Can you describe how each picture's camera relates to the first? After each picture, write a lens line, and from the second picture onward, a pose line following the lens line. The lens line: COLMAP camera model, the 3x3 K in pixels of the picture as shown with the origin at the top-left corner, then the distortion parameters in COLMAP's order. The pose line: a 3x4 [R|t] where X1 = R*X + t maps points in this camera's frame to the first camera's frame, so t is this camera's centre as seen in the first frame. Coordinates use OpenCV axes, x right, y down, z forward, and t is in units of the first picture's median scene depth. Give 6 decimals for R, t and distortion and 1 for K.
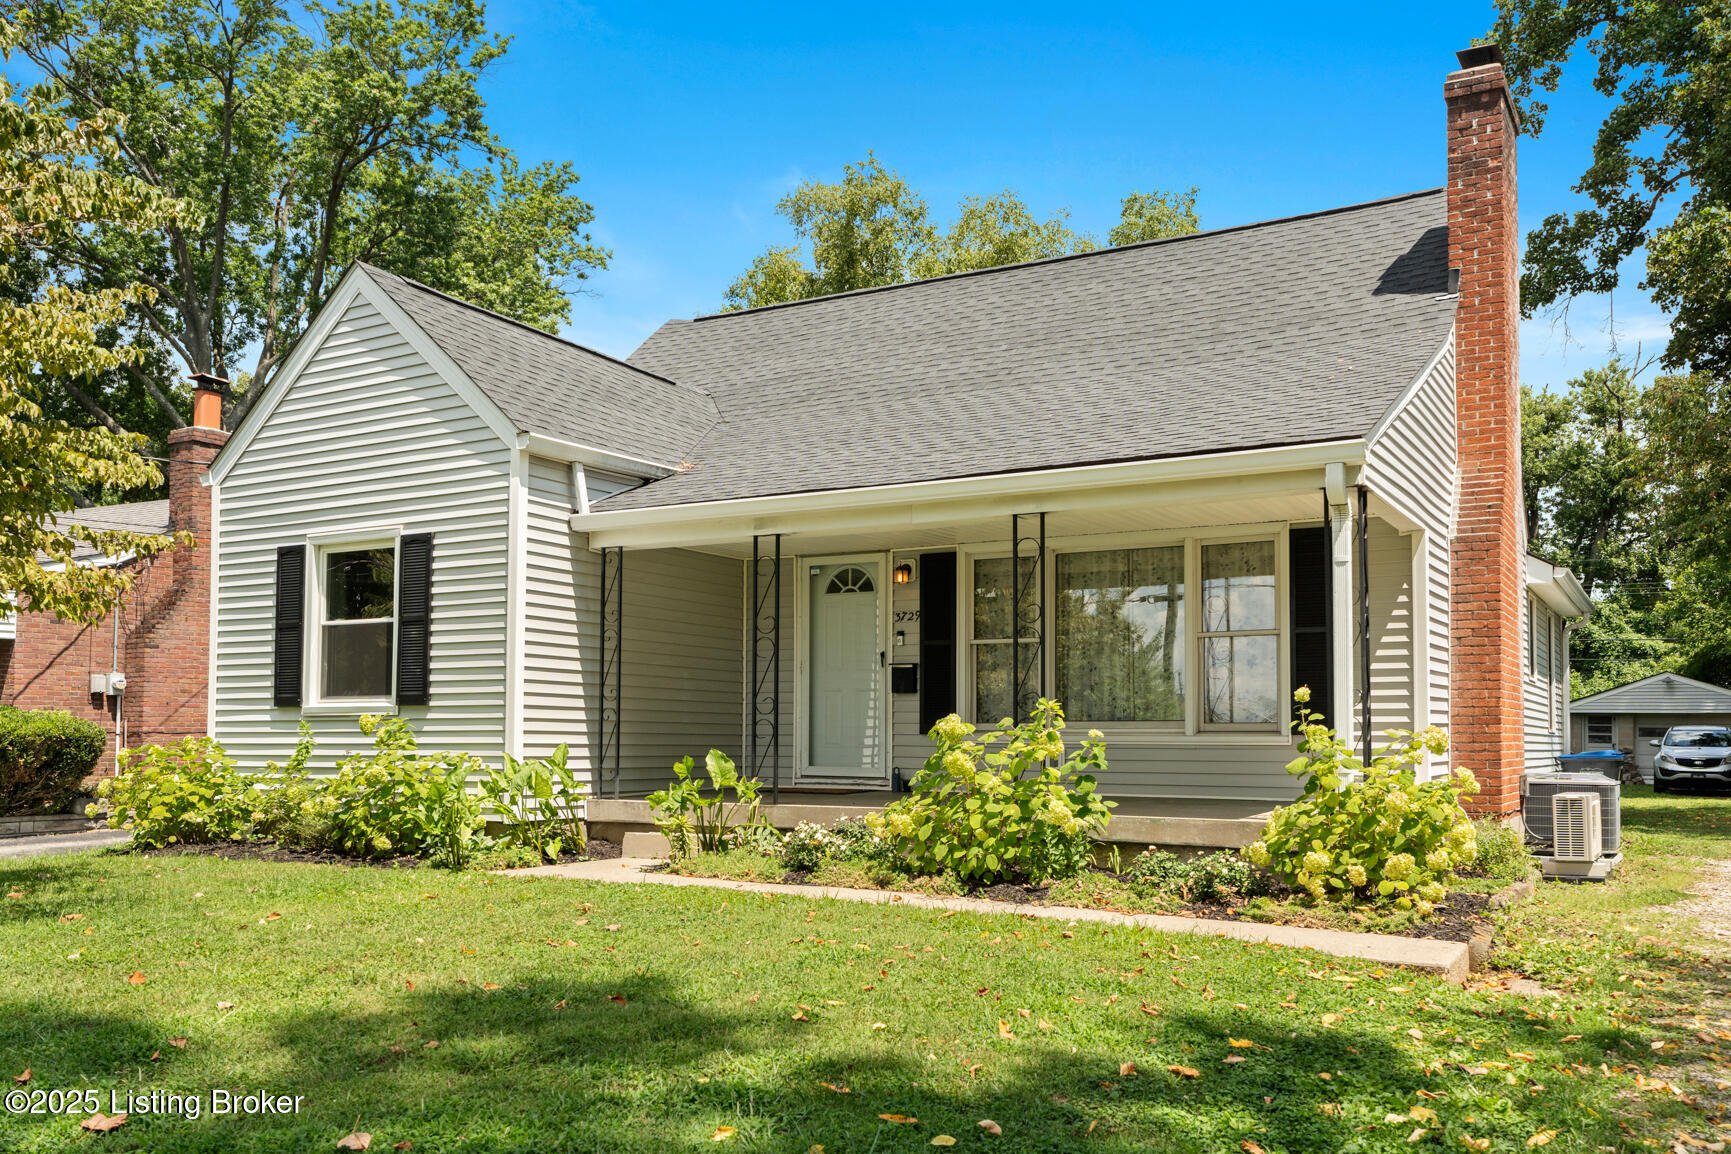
lens RADIAL K [[1408.3, 0, 864.9], [0, 1408.3, 681.9], [0, 0, 1]] dist [0.006178, 0.003723]
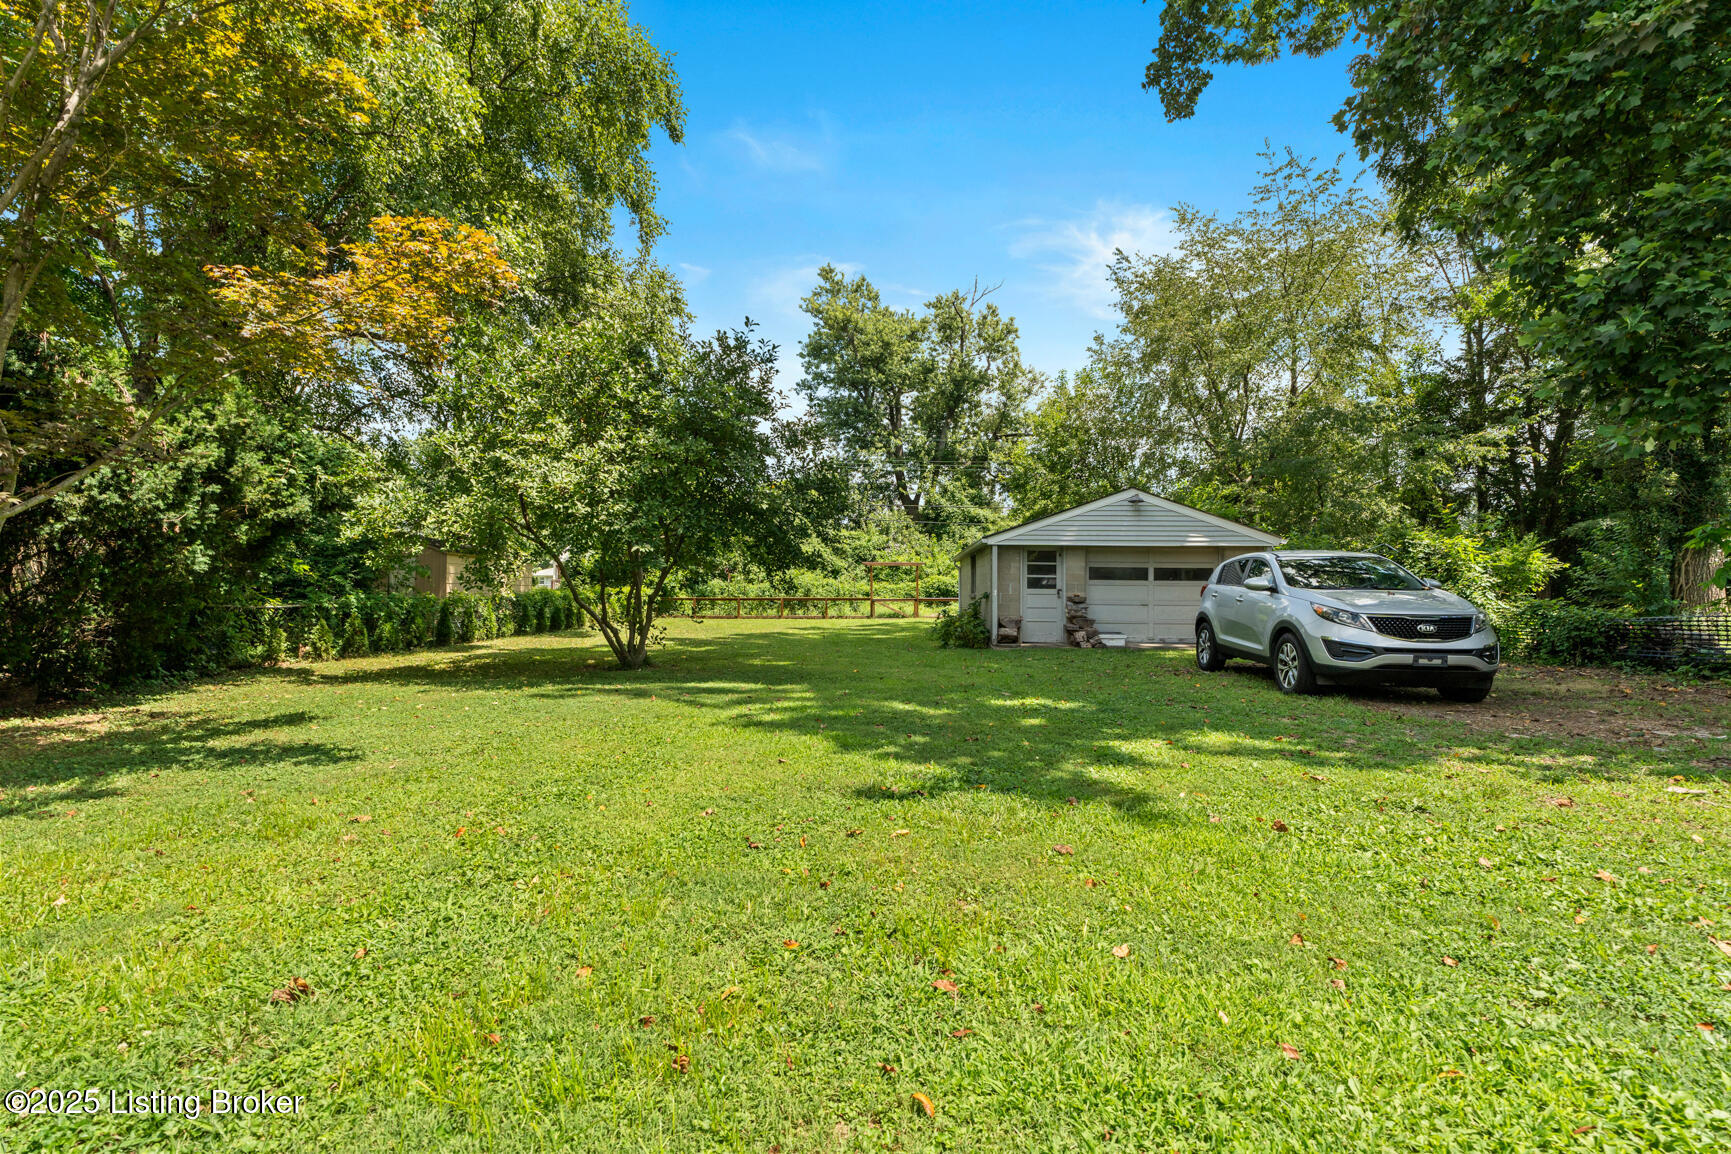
lens RADIAL K [[779.8, 0, 868.7], [0, 779.8, 569.2], [0, 0, 1]] dist [-0.004453, 0.000132]
pose [[0.902706, 0.007915, 0.430186, 0.165170], [-0.011276, 0.999923, 0.005263, 0.019480], [-0.430111, -0.009602, 0.902725, 0.412331]]
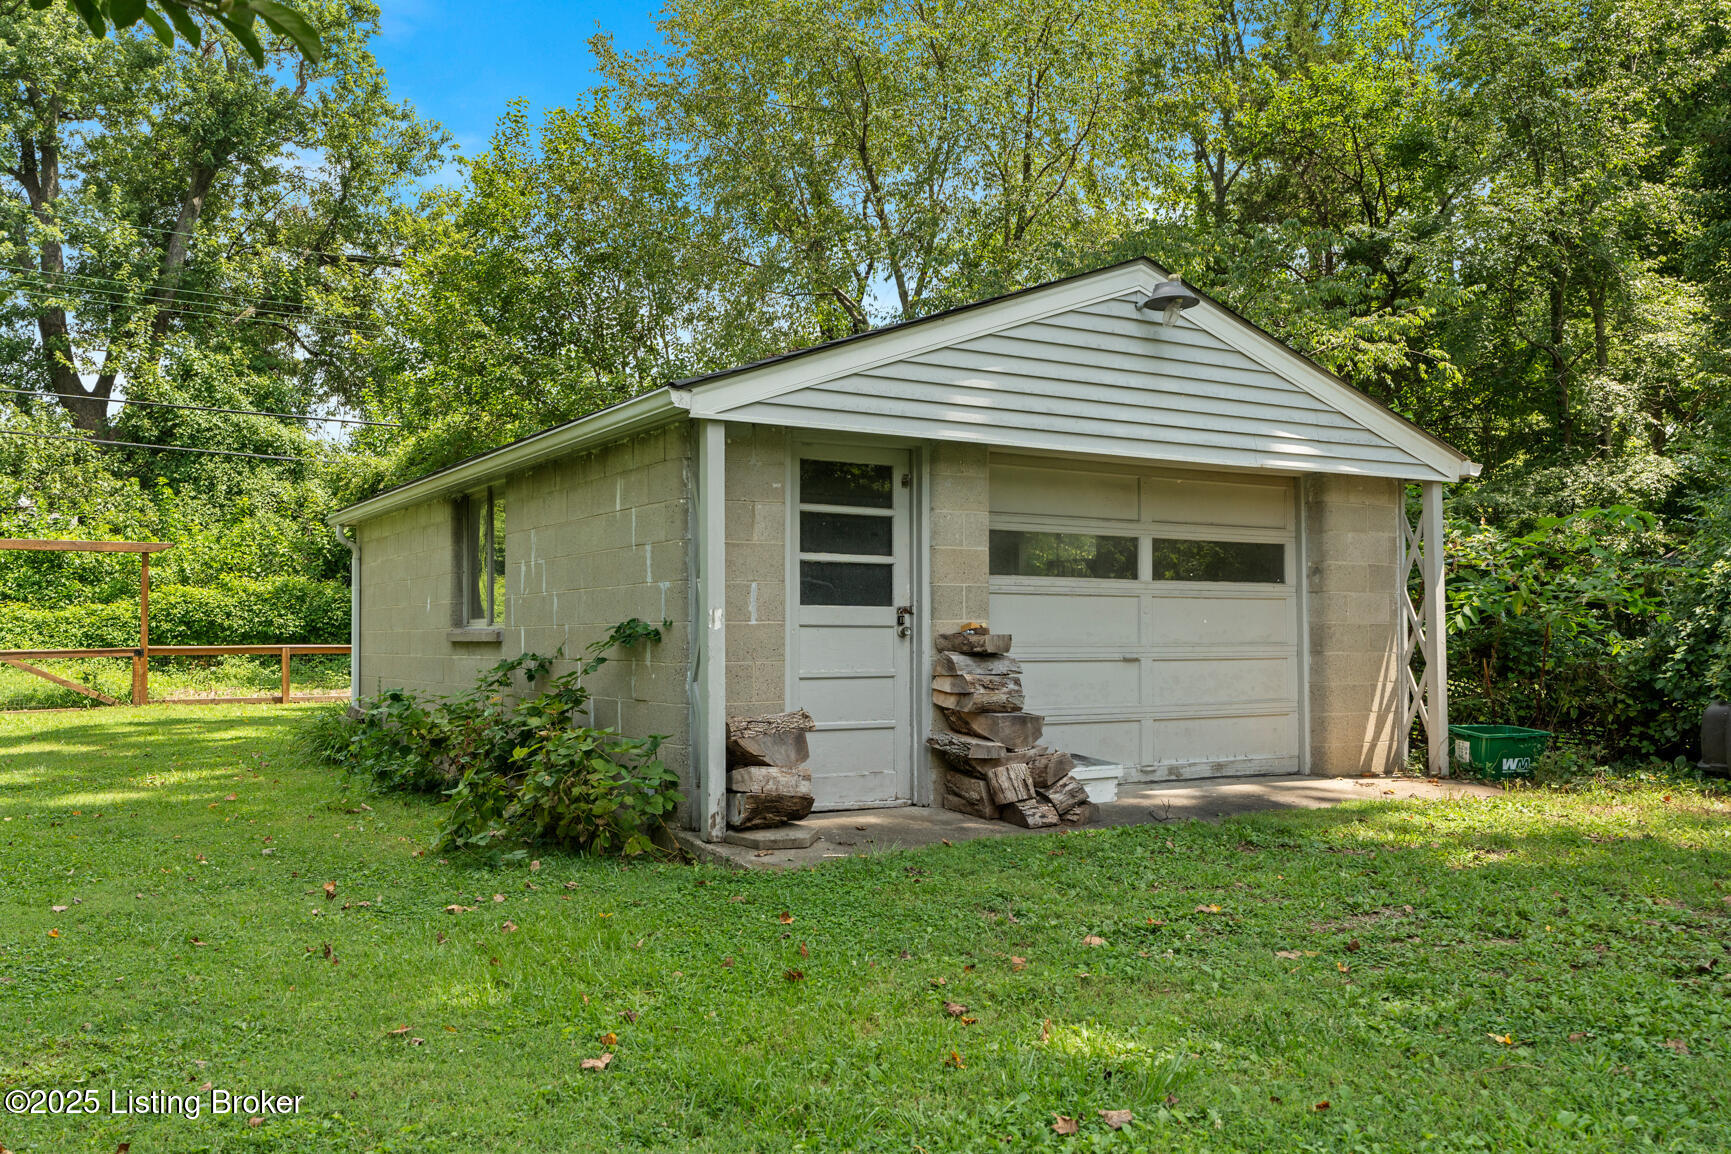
lens RADIAL K [[1444.8, 0, 891.2], [0, 1444.8, 579.3], [0, 0, 1]] dist [-0.007281, -0.002968]
pose [[0.507017, 0.020261, 0.861698, 0.215853], [-0.021324, 0.999713, -0.010959, 0.025149], [-0.861672, -0.012818, 0.507303, 0.540677]]
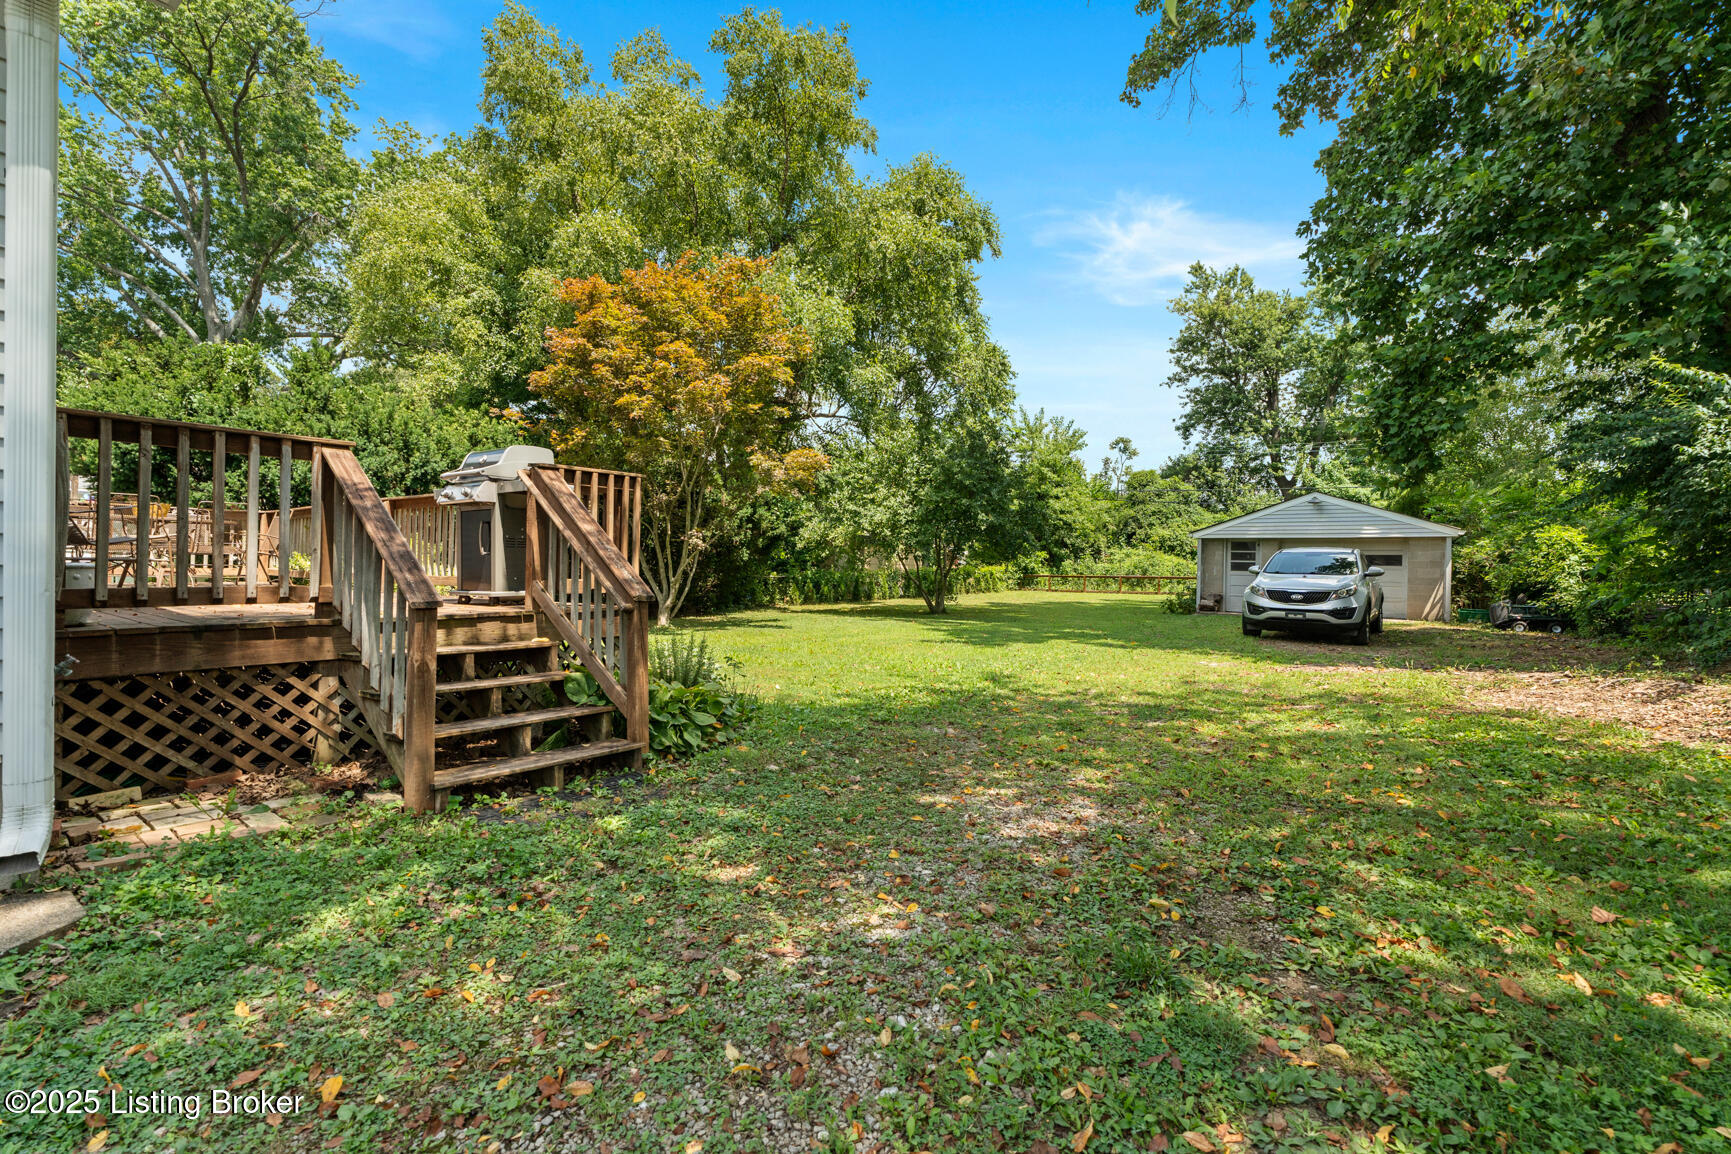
lens RADIAL K [[779.8, 0, 868.7], [0, 779.8, 569.2], [0, 0, 1]] dist [-0.004453, 0.000132]
pose [[0.994490, 0.003992, -0.104755, 0.199459], [-0.000027, 0.999285, 0.037820, 0.013717], [0.104831, -0.037609, 0.993779, 0.281843]]
